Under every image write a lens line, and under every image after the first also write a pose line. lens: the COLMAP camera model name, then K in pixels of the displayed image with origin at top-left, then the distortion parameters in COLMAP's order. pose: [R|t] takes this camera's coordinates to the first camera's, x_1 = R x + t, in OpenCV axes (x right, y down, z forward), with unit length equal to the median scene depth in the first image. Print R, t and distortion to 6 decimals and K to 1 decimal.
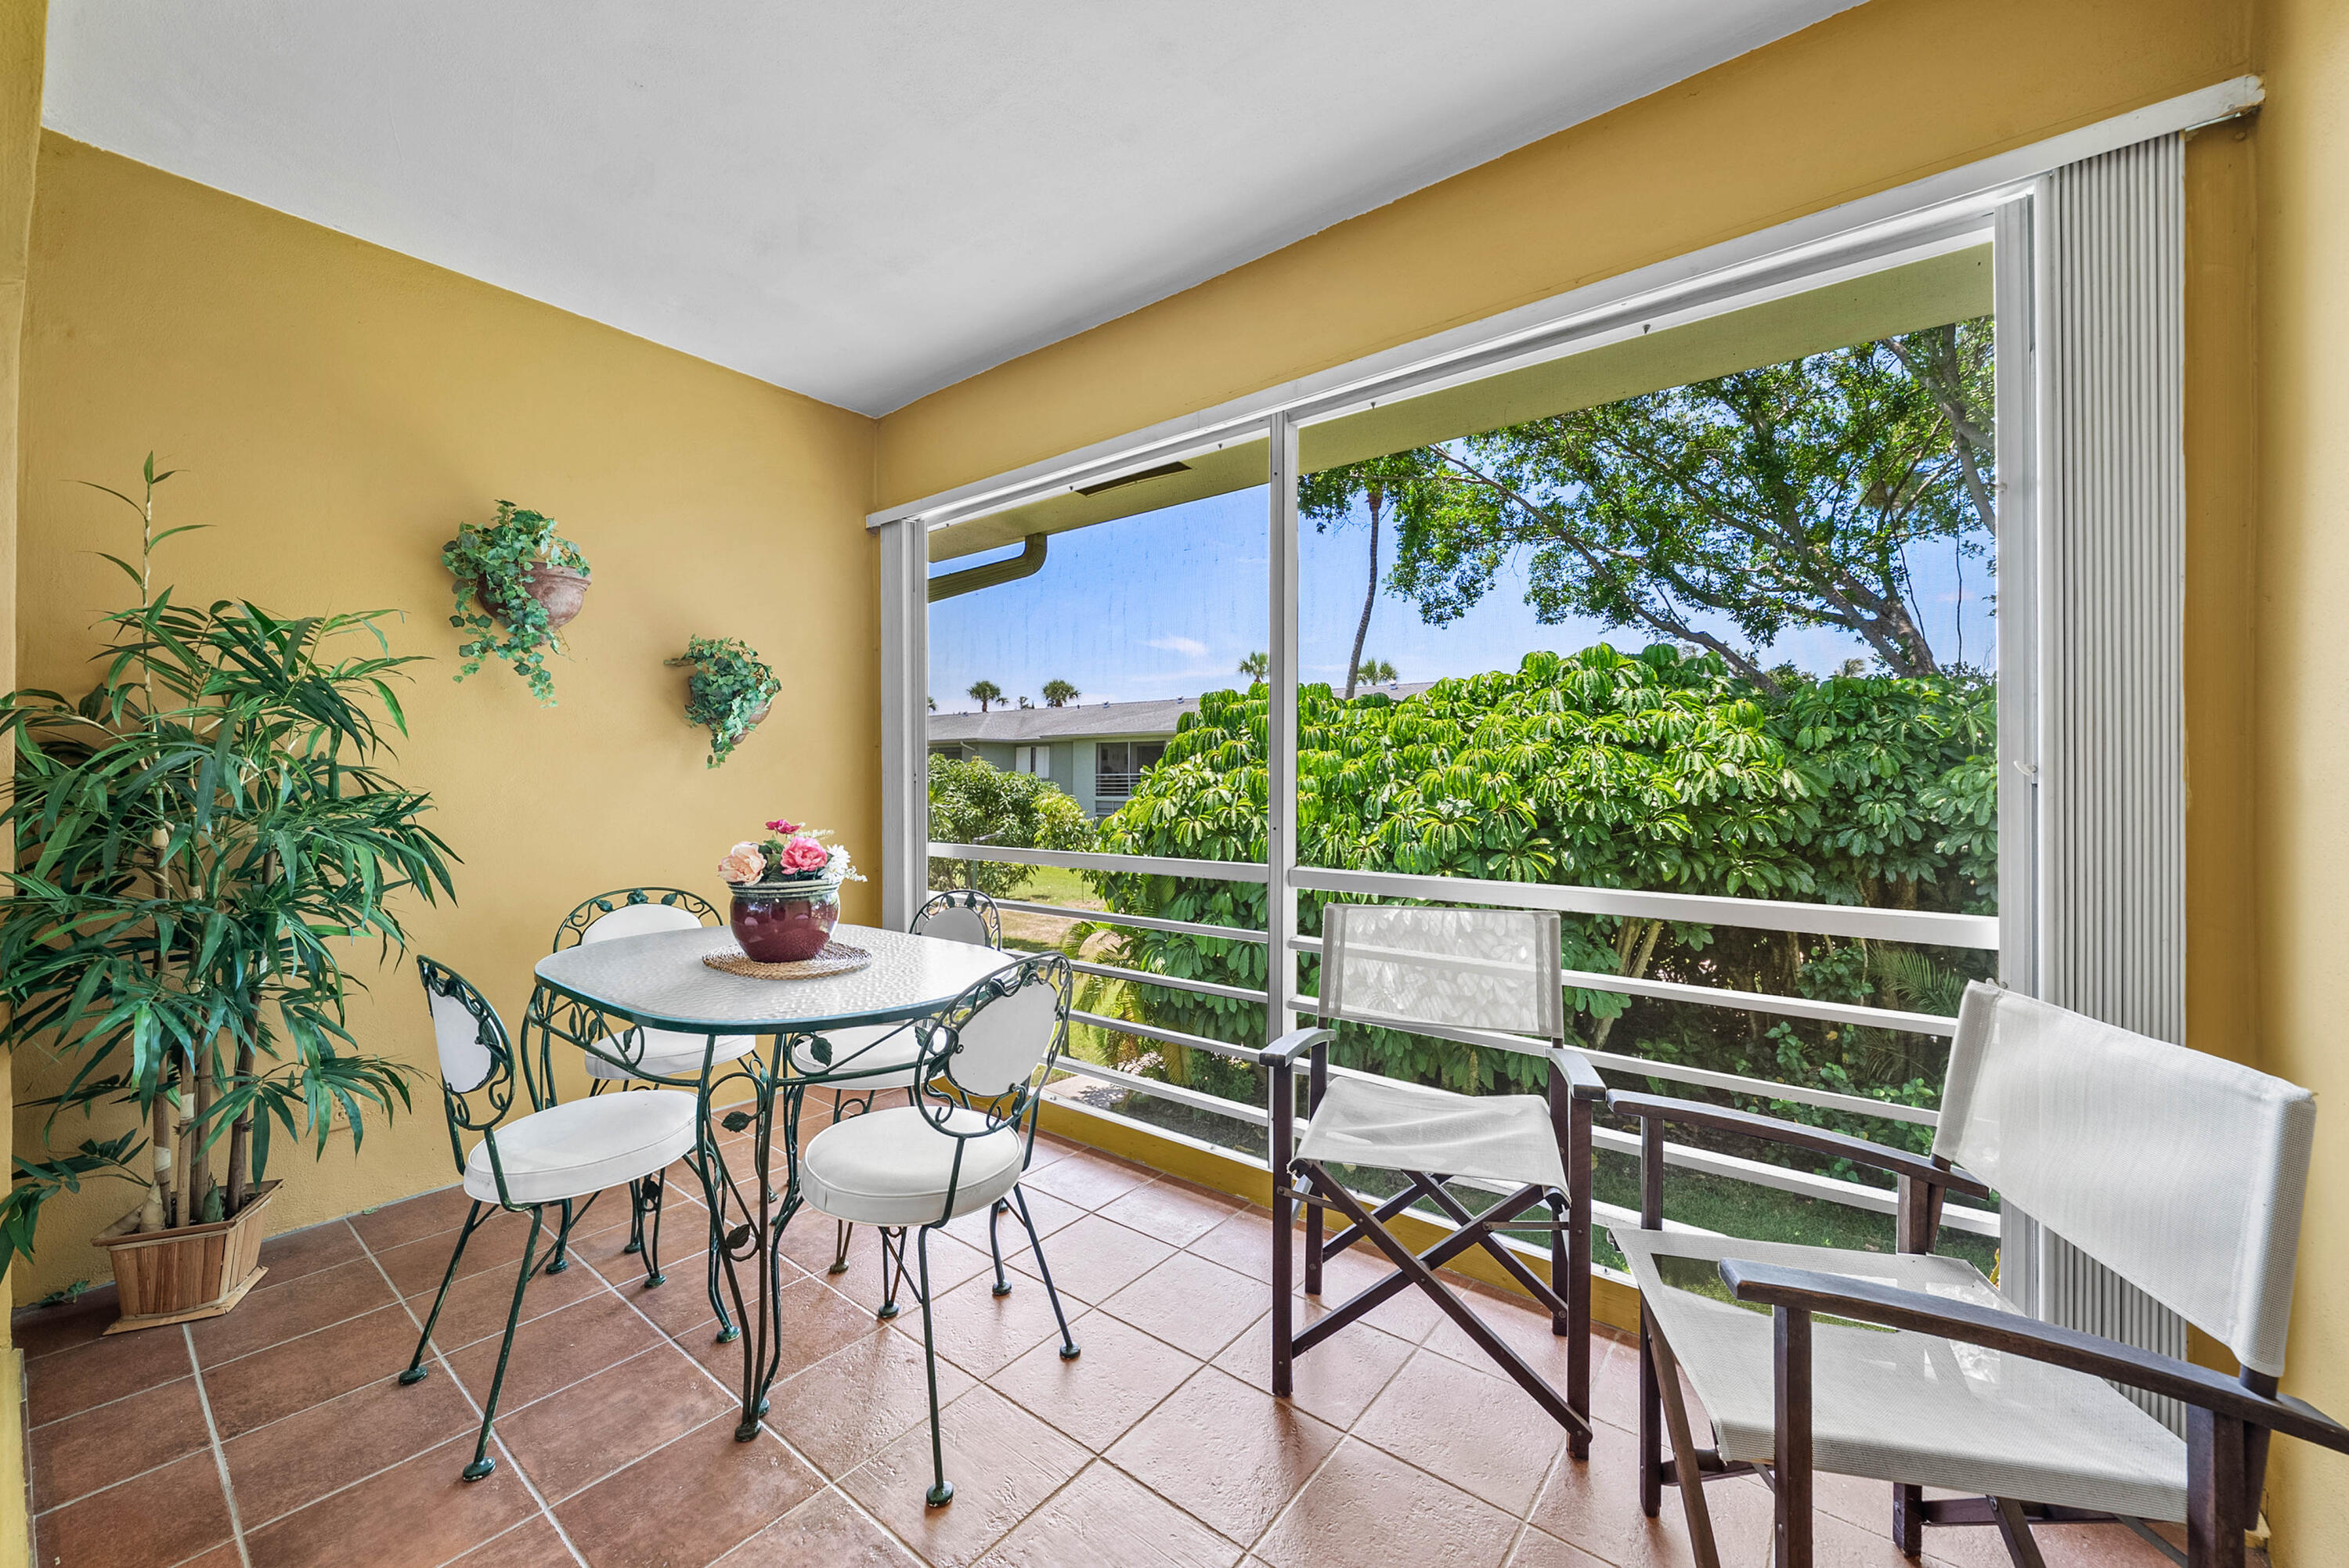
lens RADIAL K [[890.5, 0, 1174.5], [0, 890.5, 784.0], [0, 0, 1]] dist [0.000152, 0.000049]
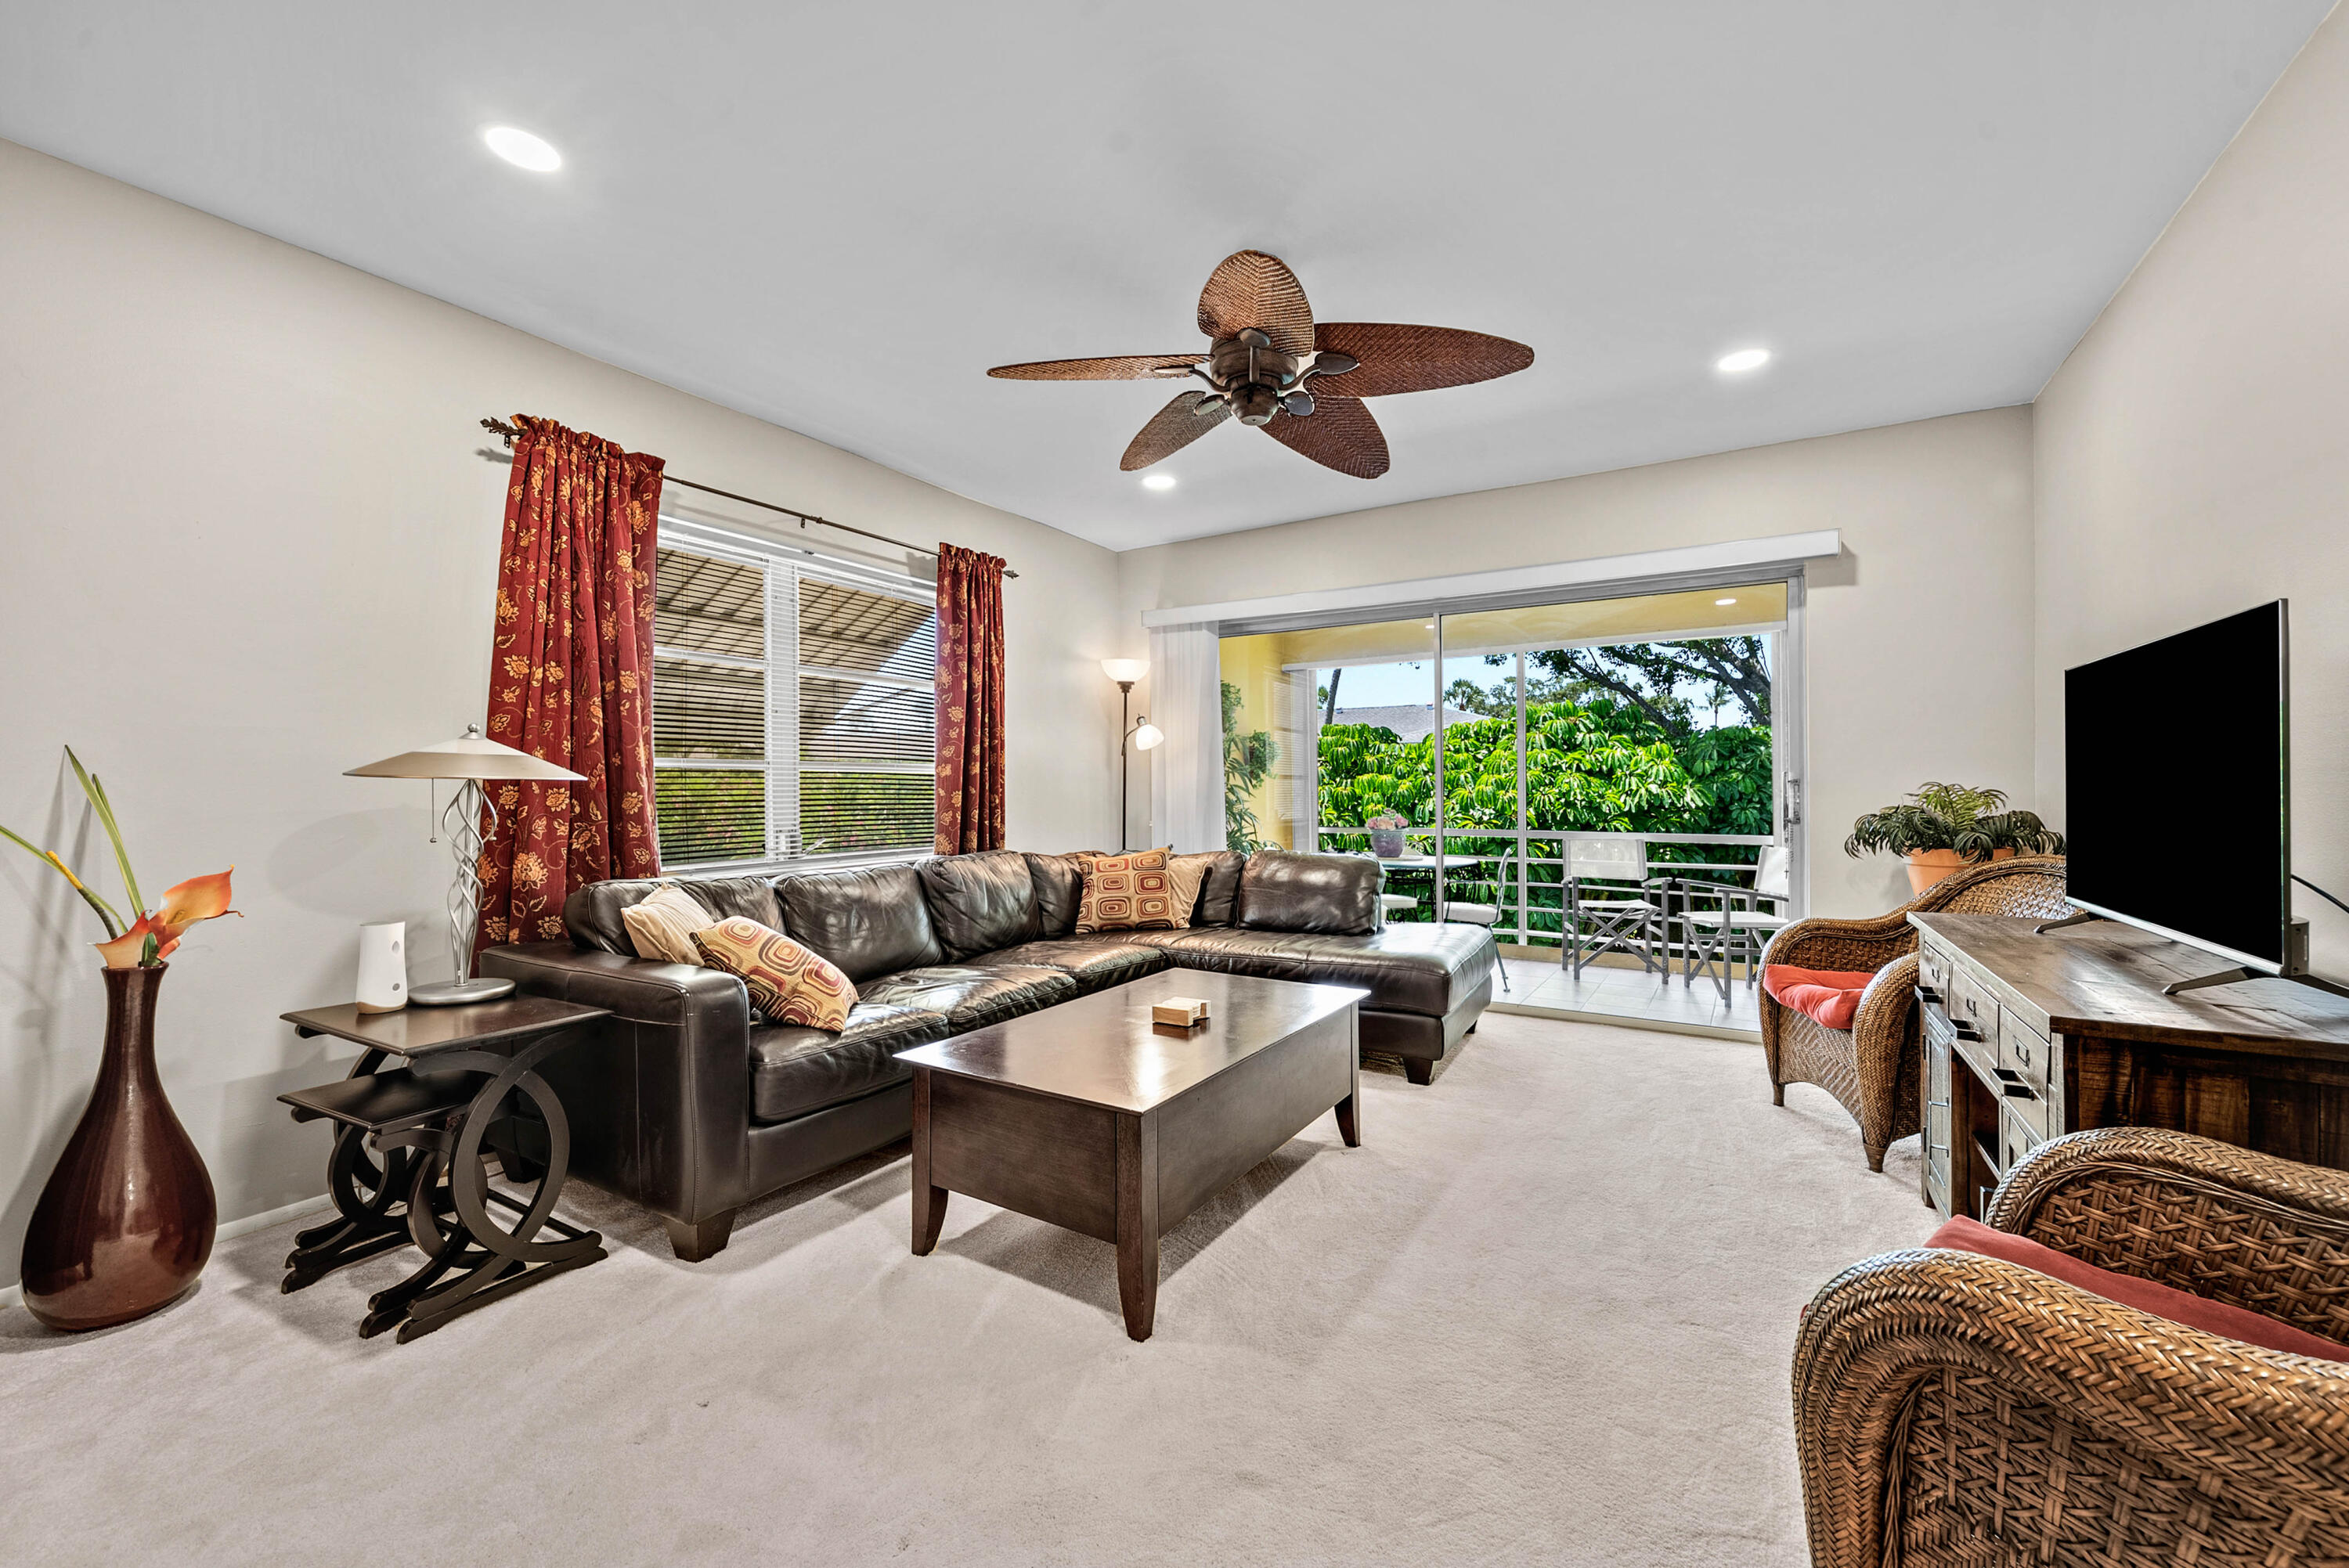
lens RADIAL K [[936.8, 0, 1174.5], [0, 936.8, 784.0], [0, 0, 1]] dist [-0.000684, -0.000026]
pose [[0.992606, 0.002440, 0.121353, -0.376368], [-0.000775, 0.999905, -0.013764, -0.001444], [-0.121375, 0.013568, 0.992514, -0.480716]]
